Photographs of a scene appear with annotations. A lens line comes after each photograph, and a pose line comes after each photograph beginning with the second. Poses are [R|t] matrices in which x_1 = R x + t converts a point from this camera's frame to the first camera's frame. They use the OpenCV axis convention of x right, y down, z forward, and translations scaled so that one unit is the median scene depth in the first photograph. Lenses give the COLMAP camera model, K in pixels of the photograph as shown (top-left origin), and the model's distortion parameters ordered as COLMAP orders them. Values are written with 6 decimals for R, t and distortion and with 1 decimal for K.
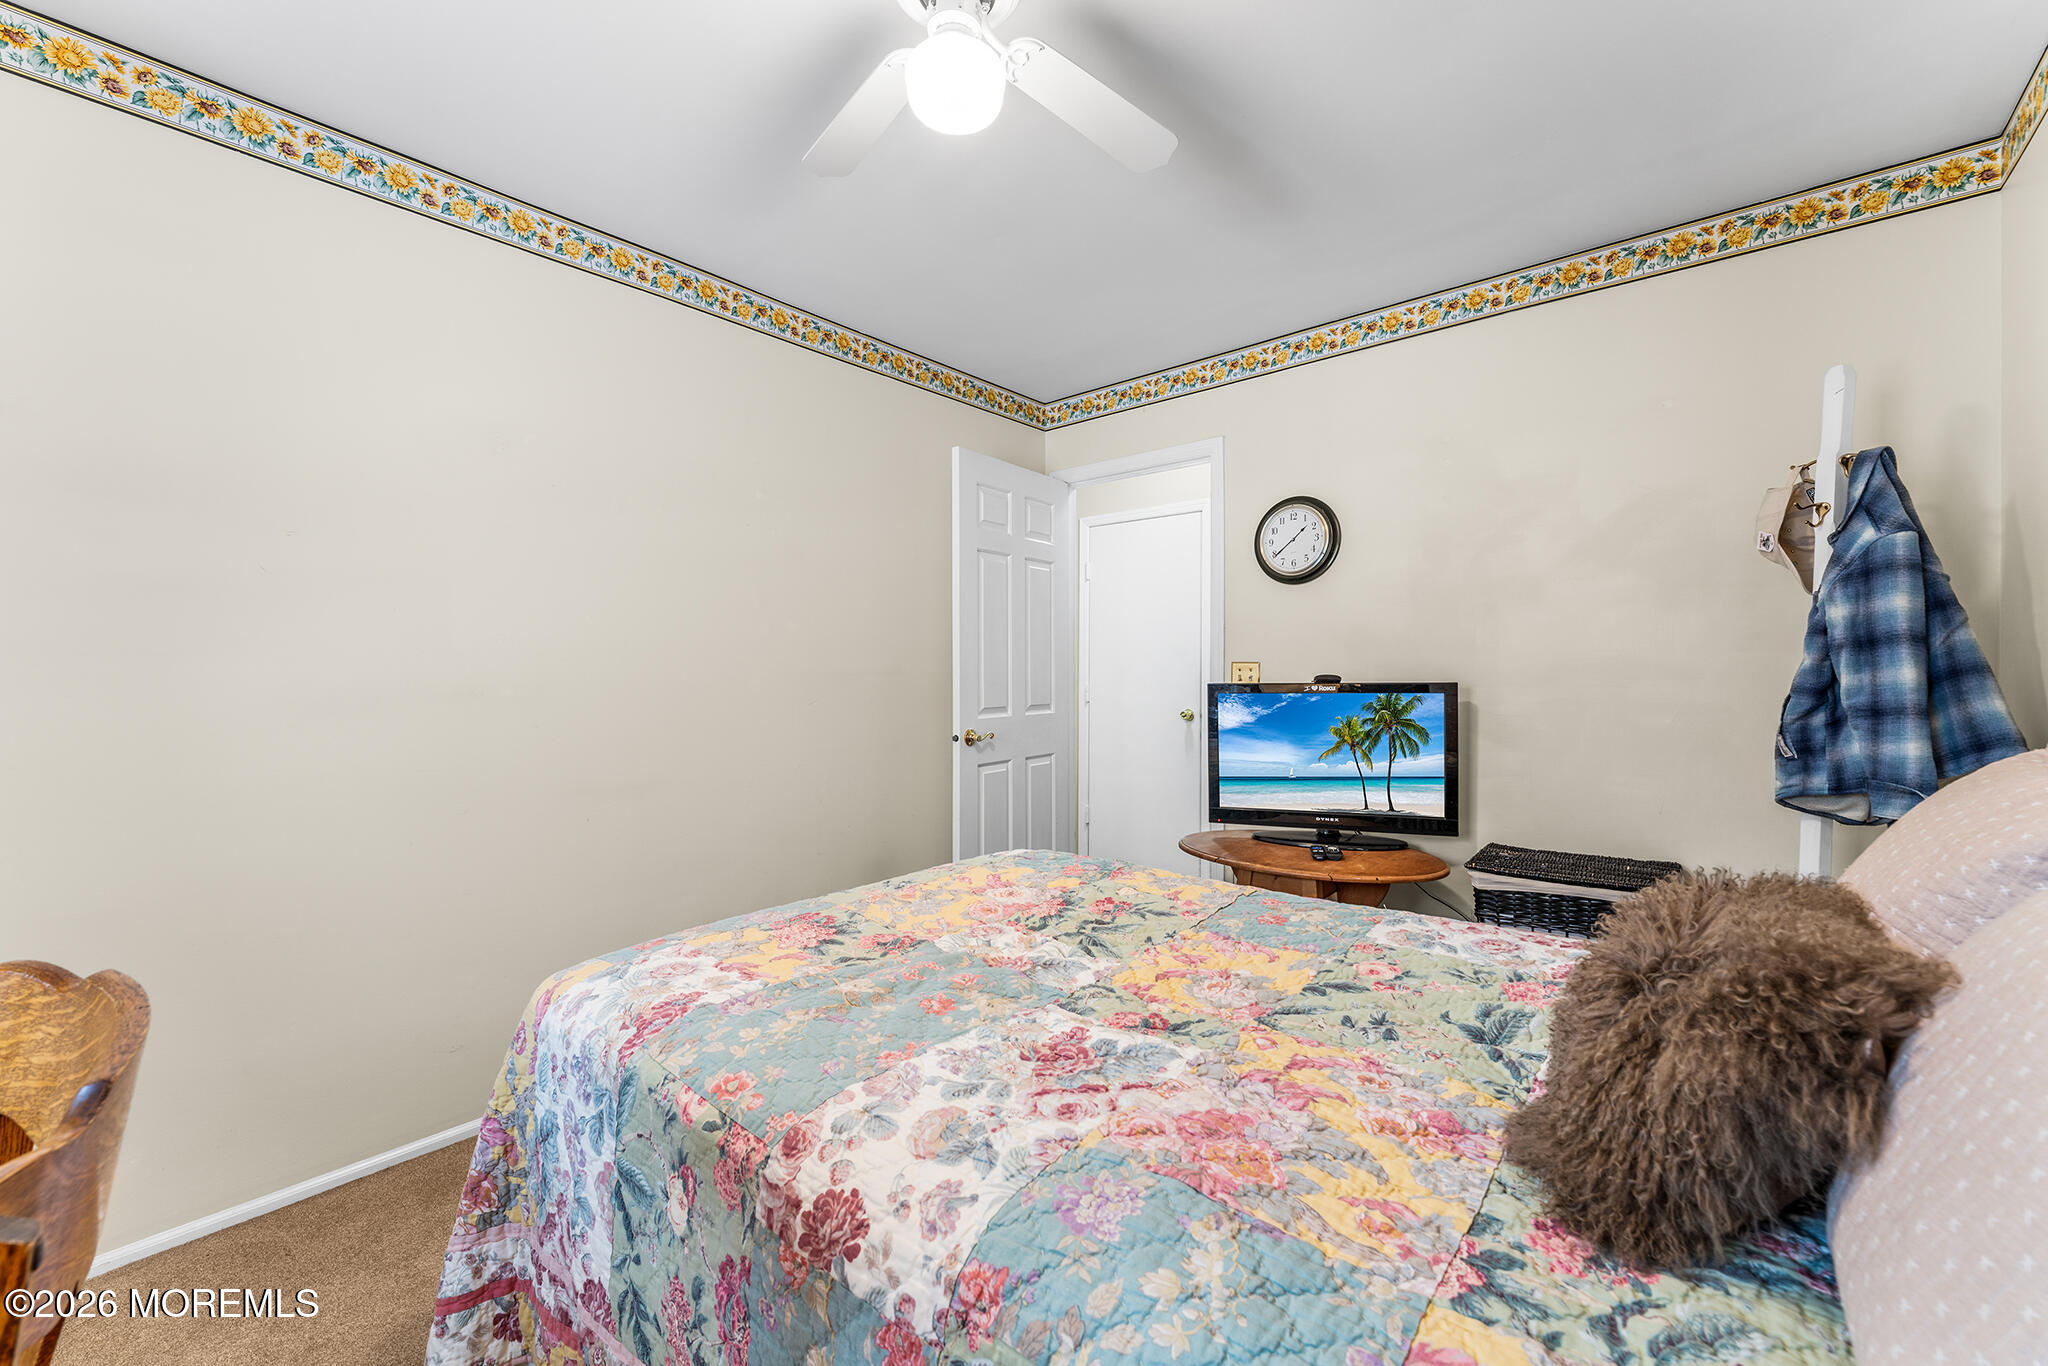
lens RADIAL K [[825.3, 0, 1030.8], [0, 825.3, 680.4], [0, 0, 1]] dist [-0.002665, -0.001365]
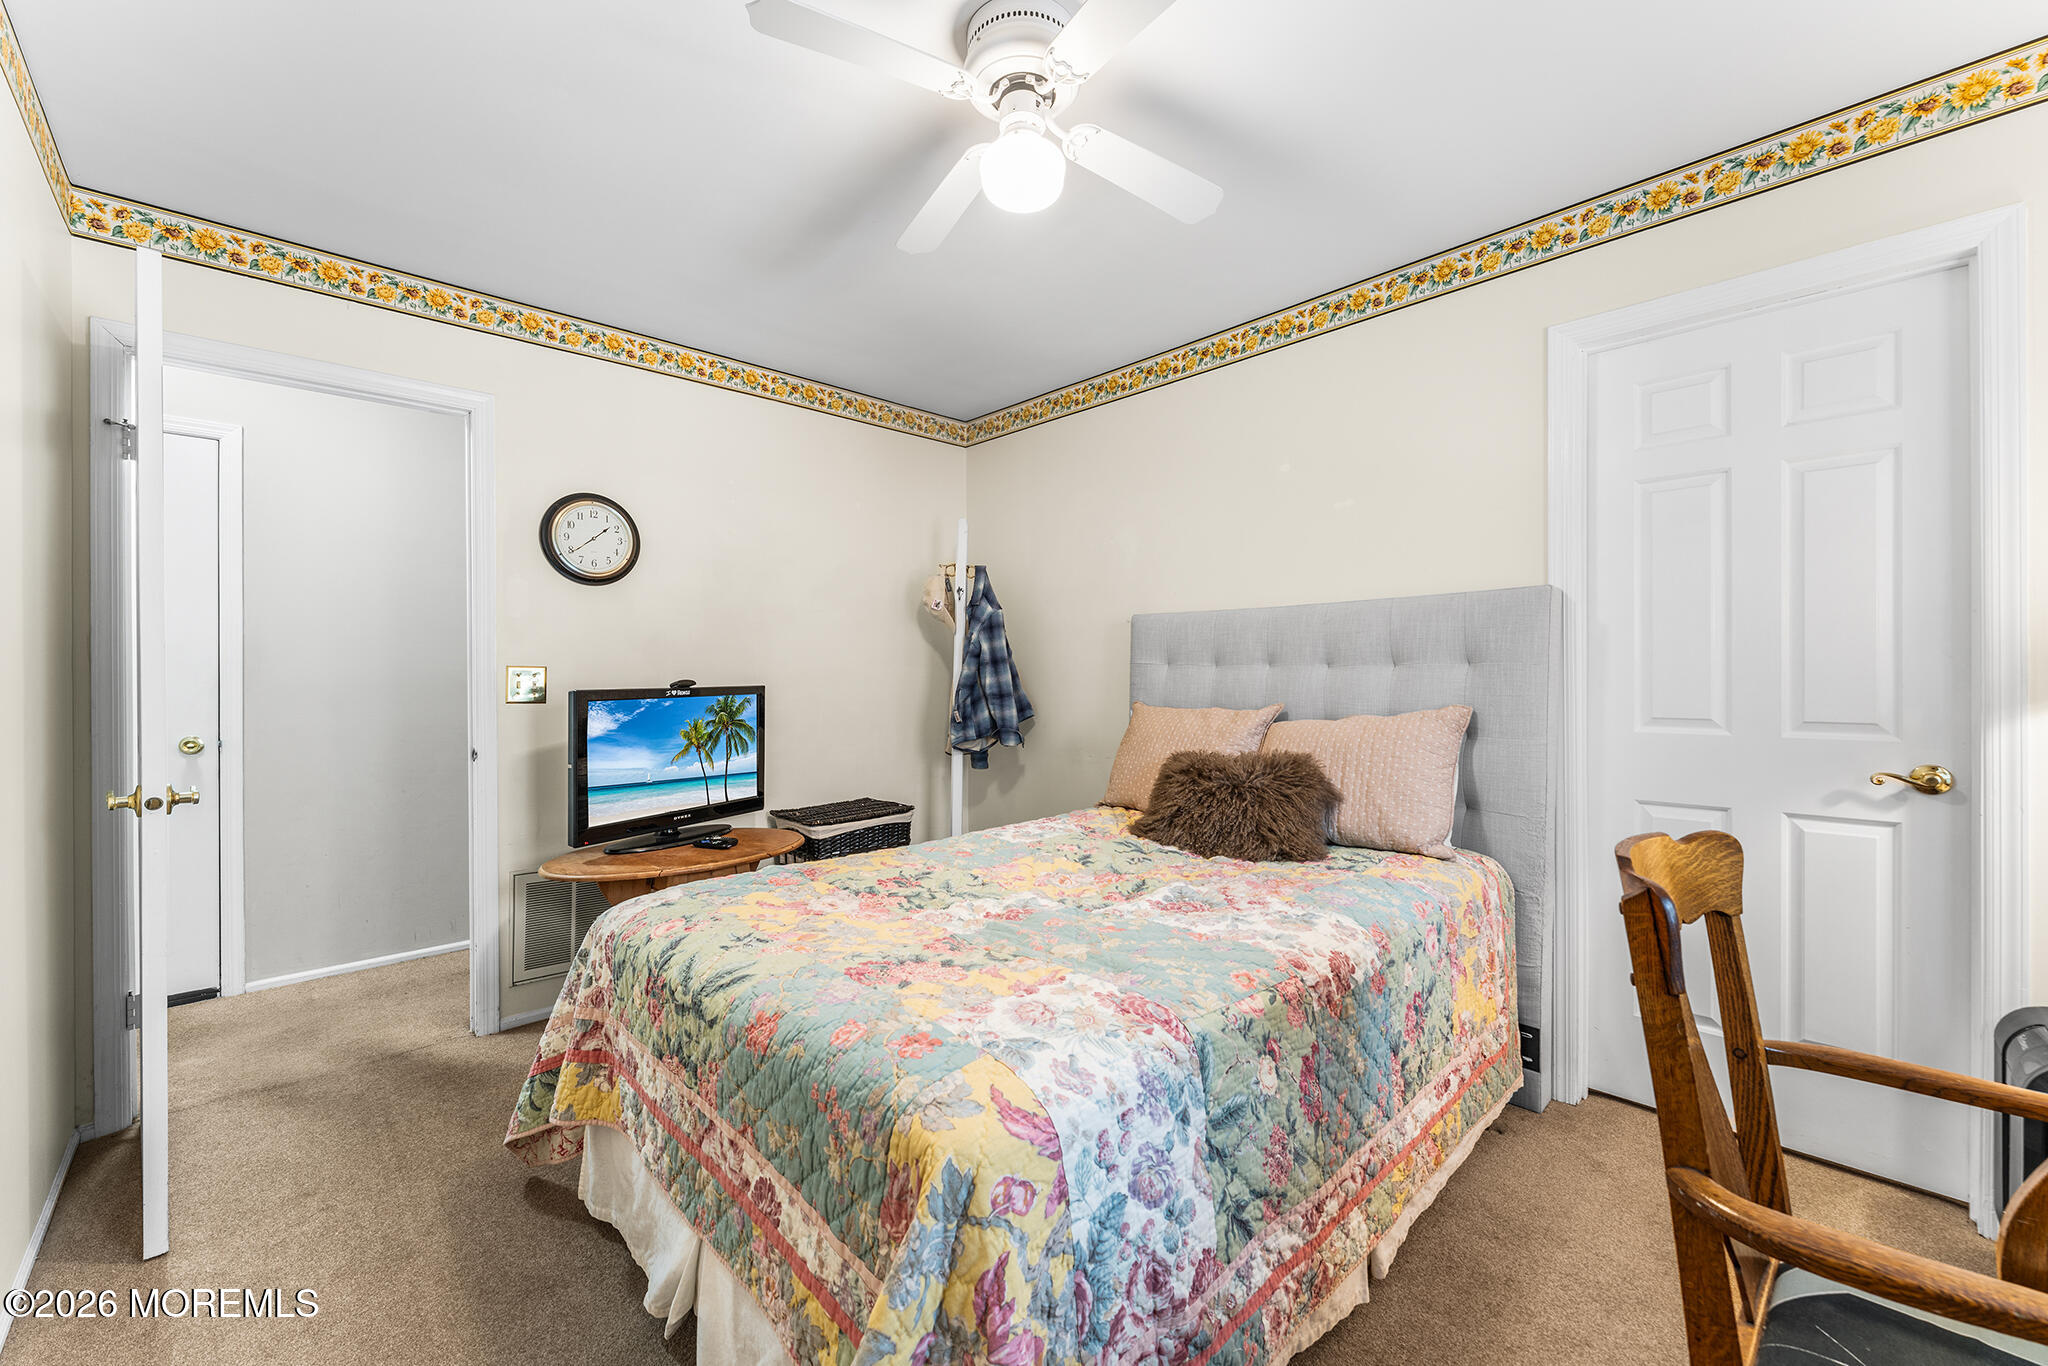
lens RADIAL K [[825.3, 0, 1031.6], [0, 825.3, 684.8], [0, 0, 1]] dist [-0.002665, -0.001365]
pose [[0.095123, -0.007052, 0.995441, -0.582779], [0.013978, 0.999886, 0.005748, -0.000102], [-0.995367, 0.013368, 0.095211, 0.408757]]
